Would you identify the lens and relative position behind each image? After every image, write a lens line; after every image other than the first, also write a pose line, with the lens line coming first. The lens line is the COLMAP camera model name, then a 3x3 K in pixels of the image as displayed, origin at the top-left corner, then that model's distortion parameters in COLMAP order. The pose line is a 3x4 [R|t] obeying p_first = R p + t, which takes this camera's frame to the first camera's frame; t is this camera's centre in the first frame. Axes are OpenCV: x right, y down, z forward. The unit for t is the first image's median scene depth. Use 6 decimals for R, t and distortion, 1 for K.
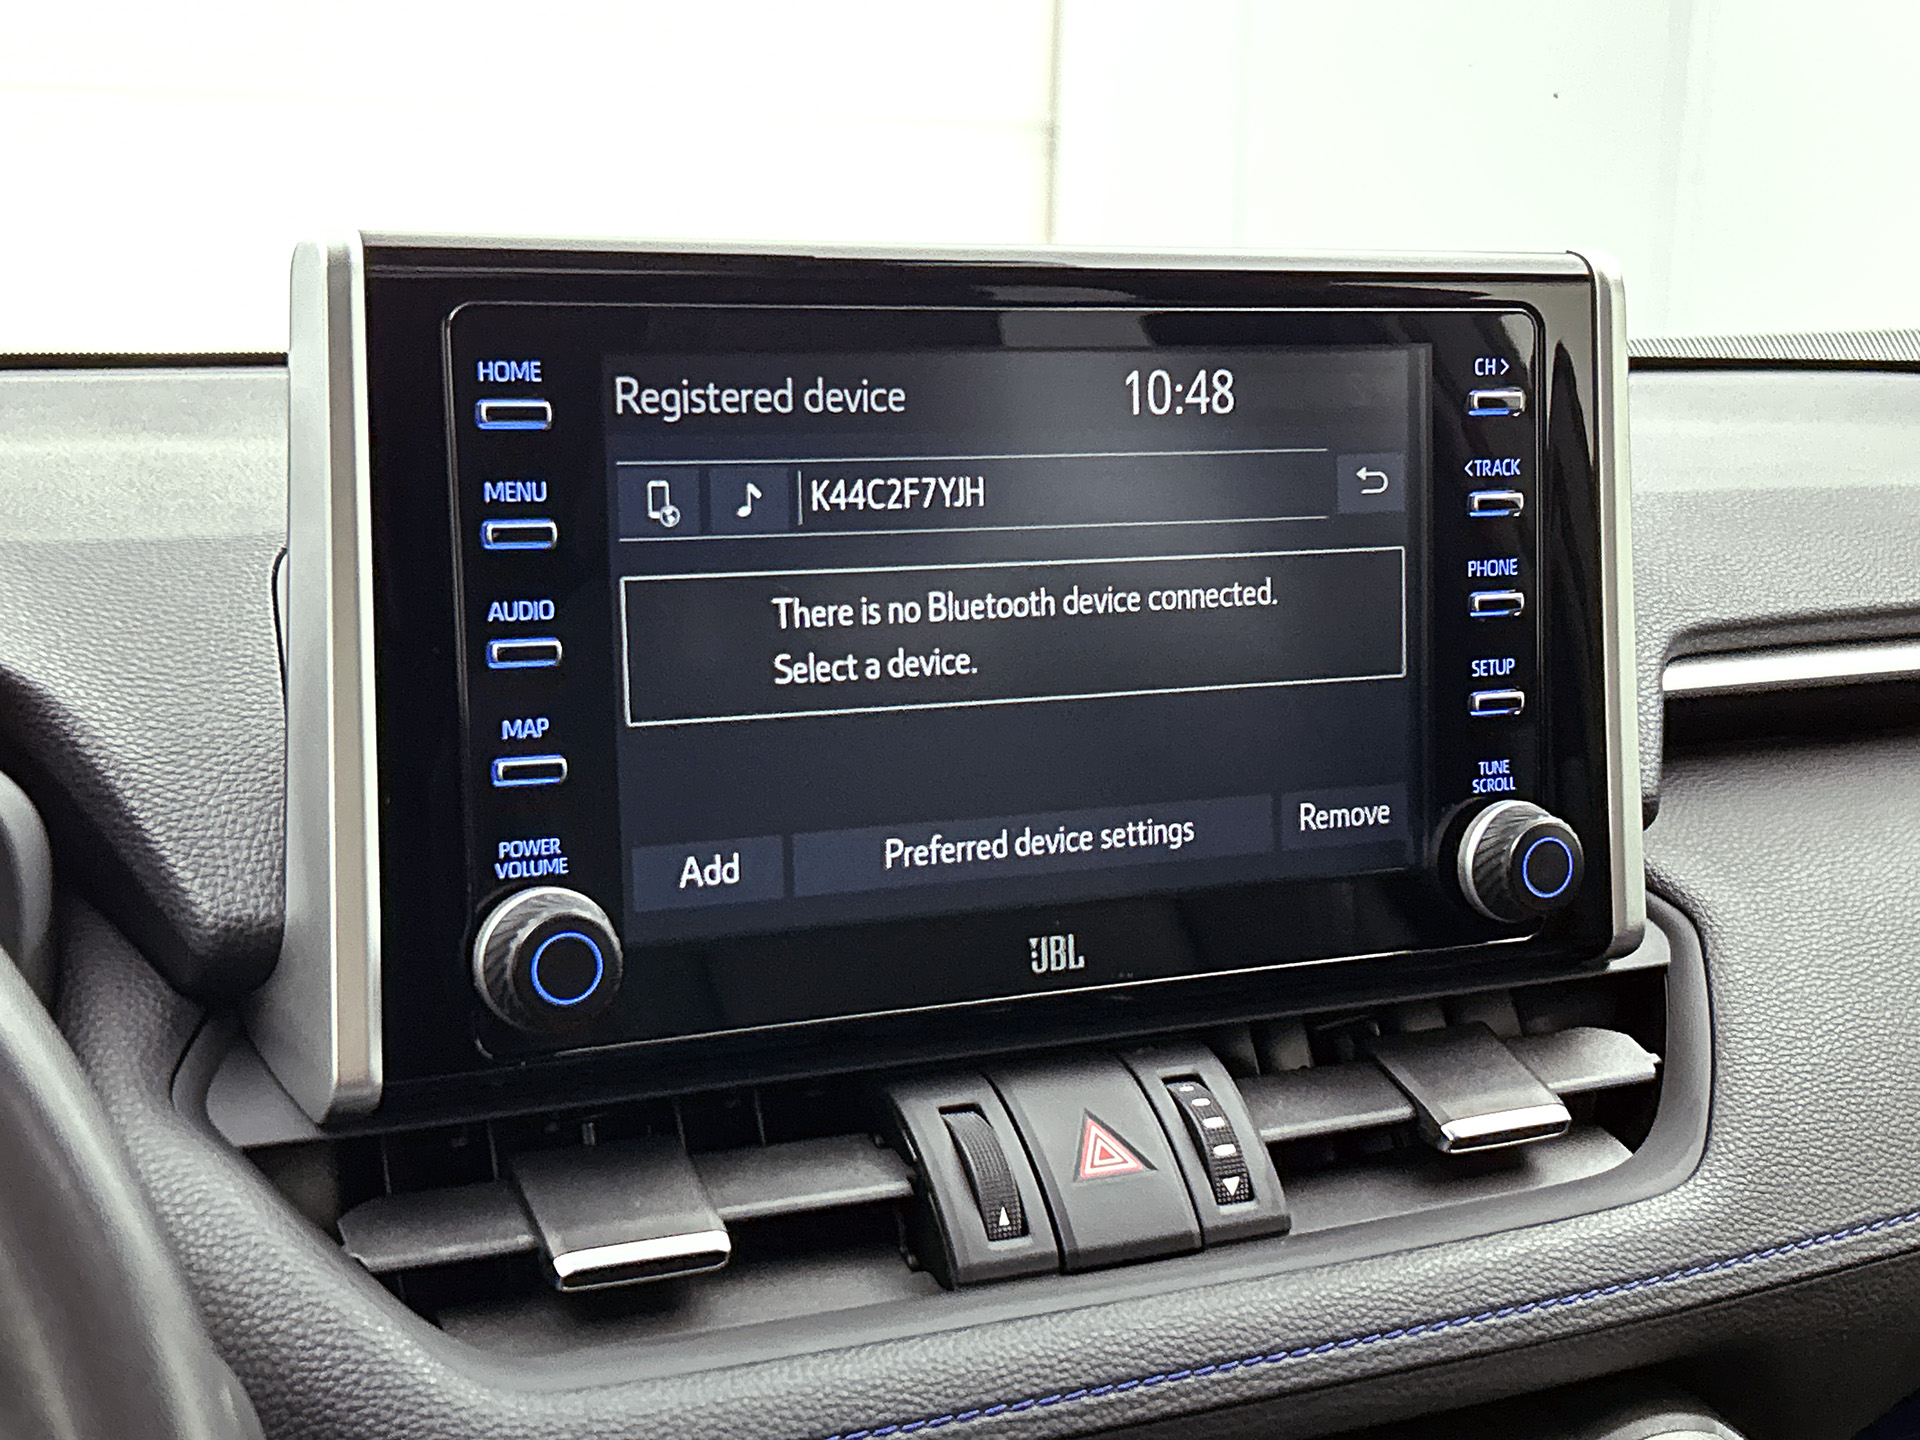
lens RADIAL K [[2727.2, 0, 956.6], [0, 2727.2, 679.1], [0, 0, 1]] dist [0.193466, -0.629923]
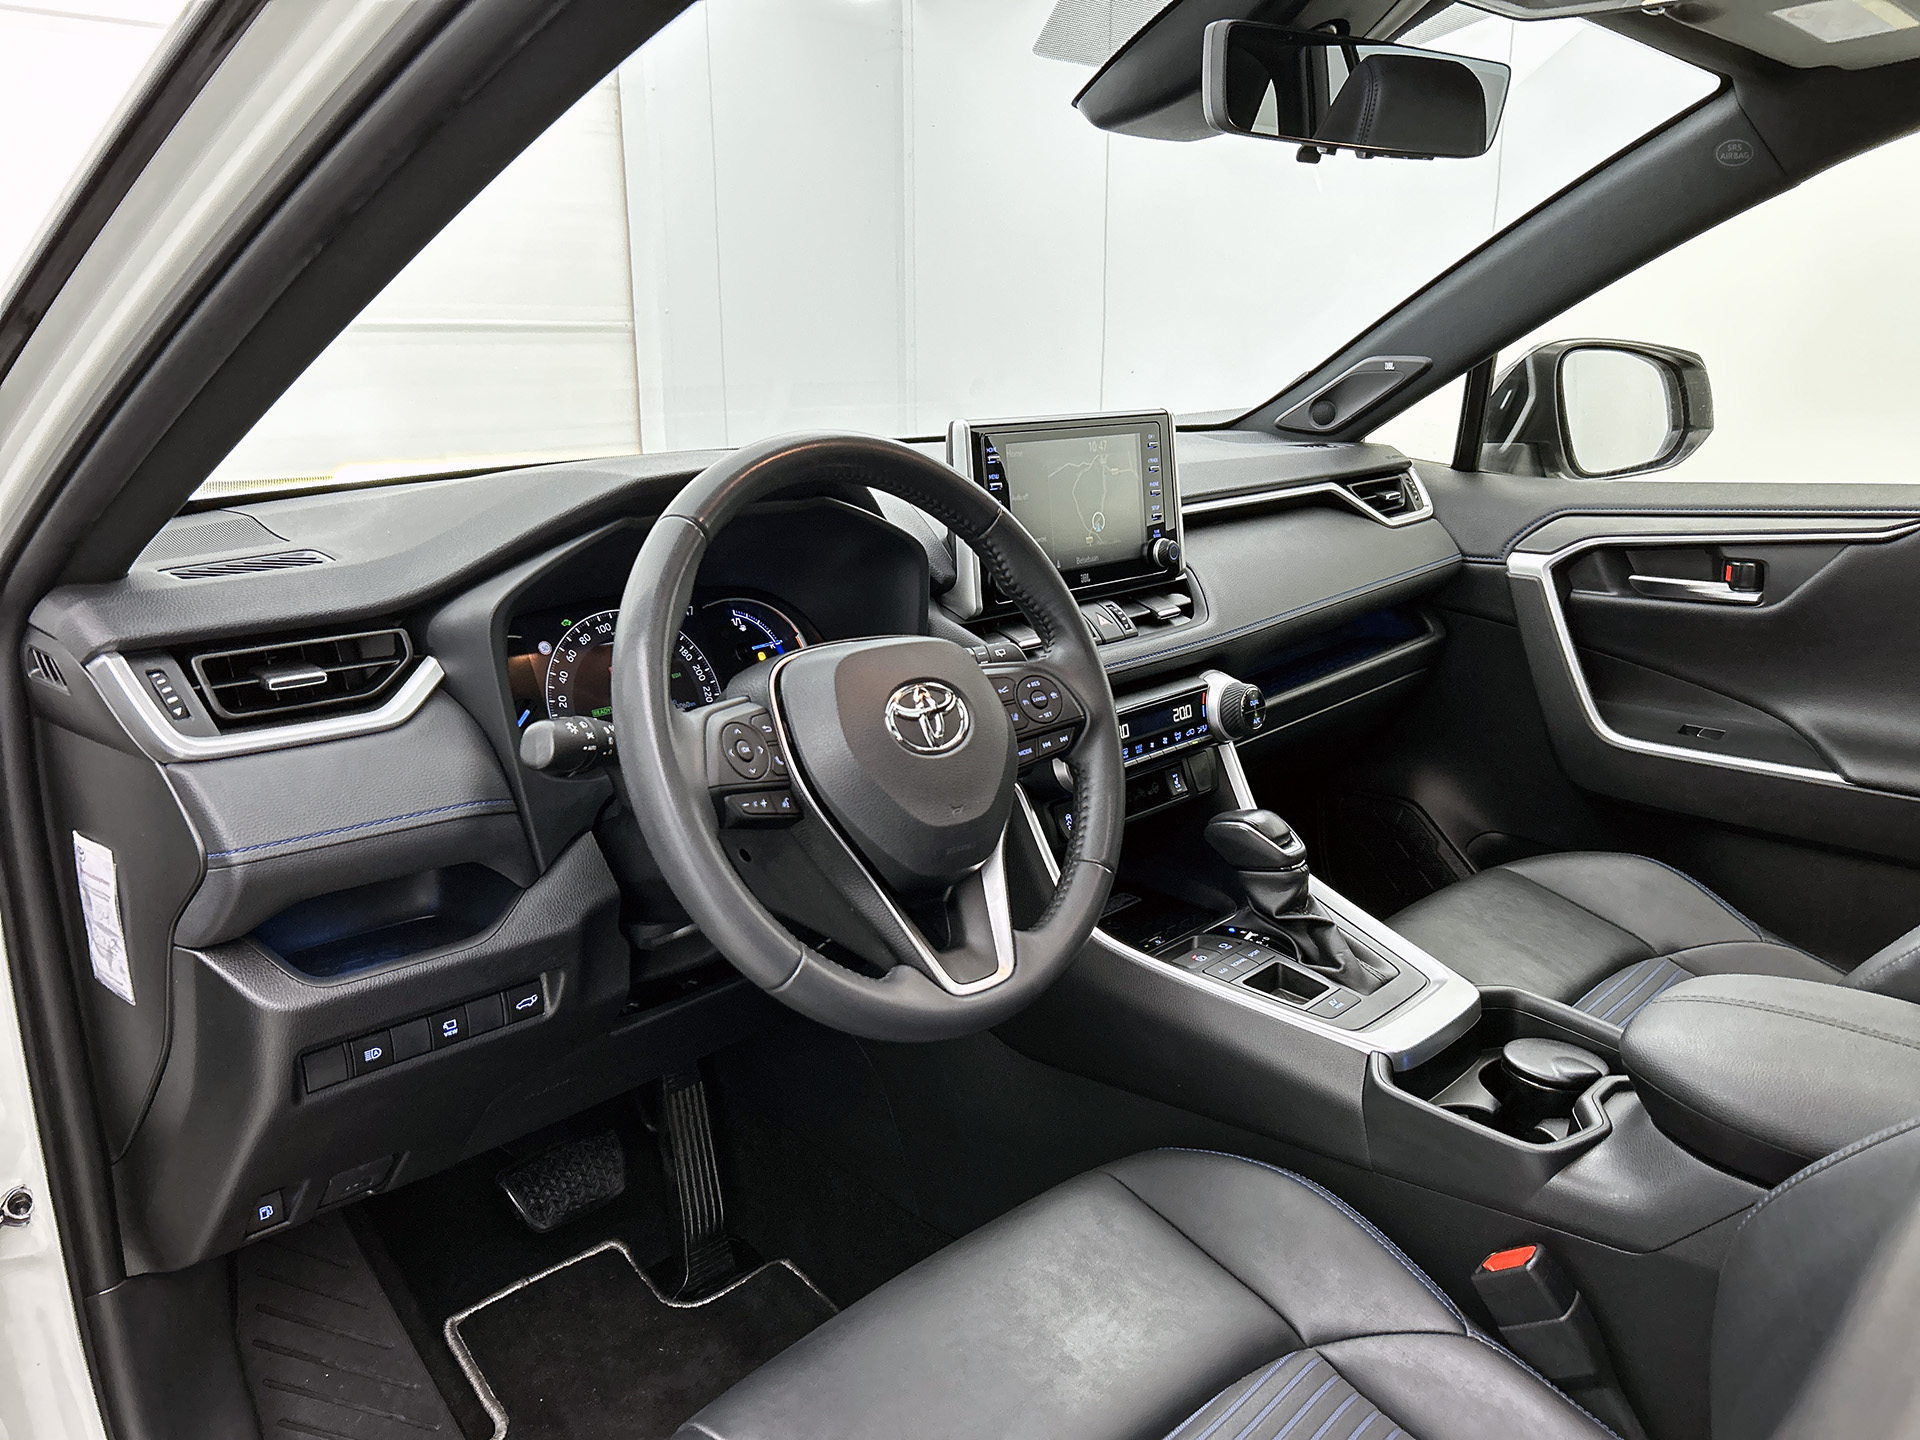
lens RADIAL K [[1482.8, 0, 966.0], [0, 1482.8, 731.9], [0, 0, 1]] dist [0.000335, -0.003740]
pose [[0.937585, -0.119173, 0.326698, -0.980504], [0.091051, 0.990801, 0.100117, 0.094002], [-0.335623, -0.064122, 0.939811, -1.217938]]
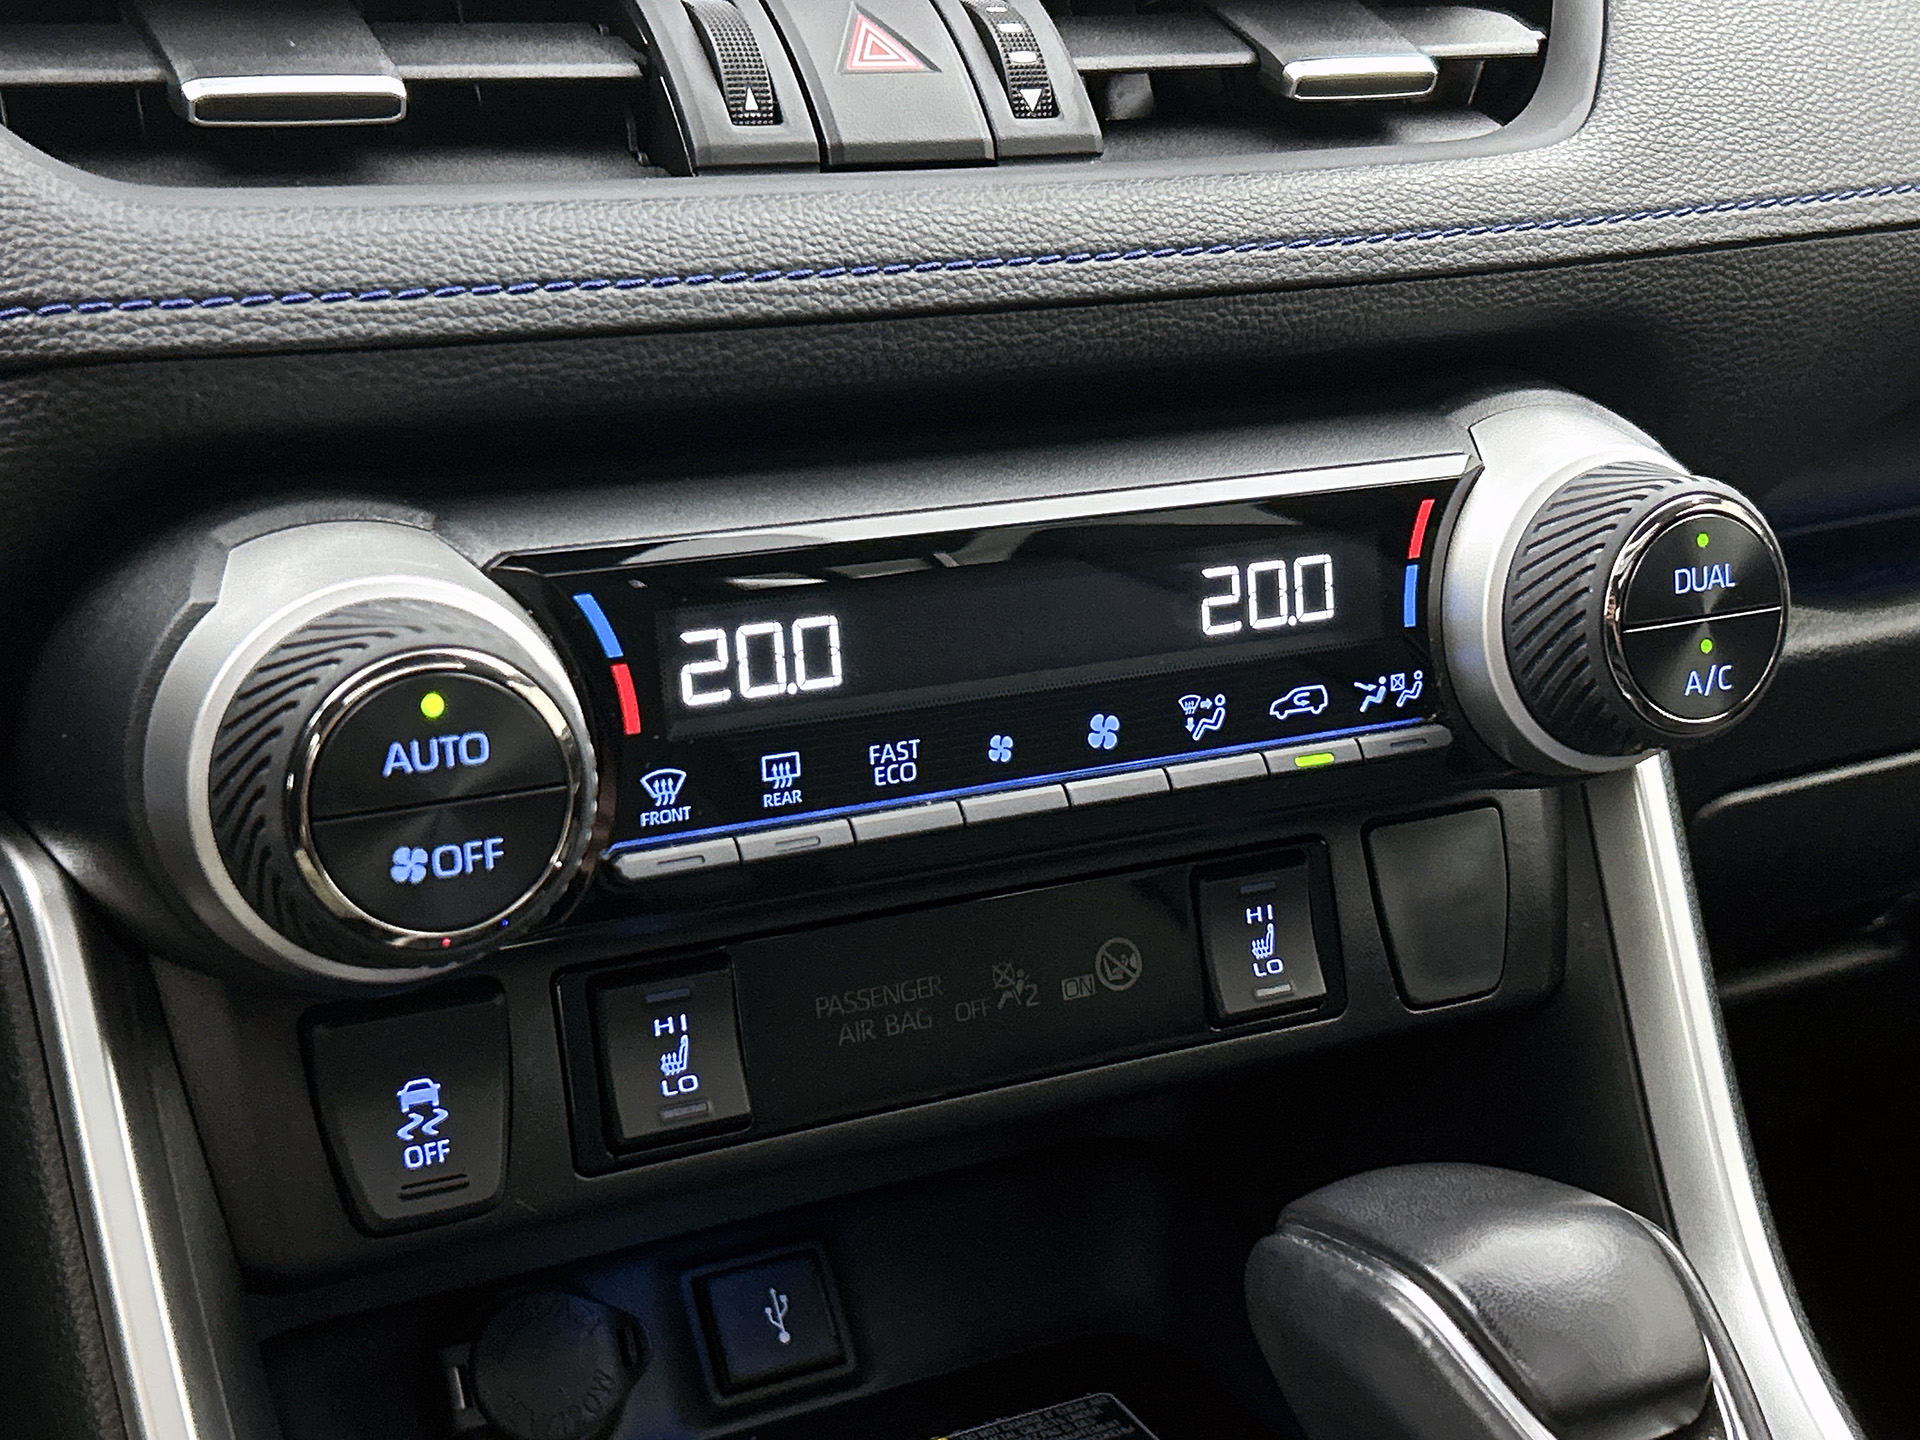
lens RADIAL K [[2731.8, 0, 960.0], [0, 2731.8, 720.0], [0, 0, 1]] dist [0.124668, -0.448610]
pose [[0.999499, -0.016860, 0.026782, 0.054294], [0.013151, 0.991015, 0.133100, 0.268771], [-0.028785, -0.132681, 0.990741, 0.149730]]
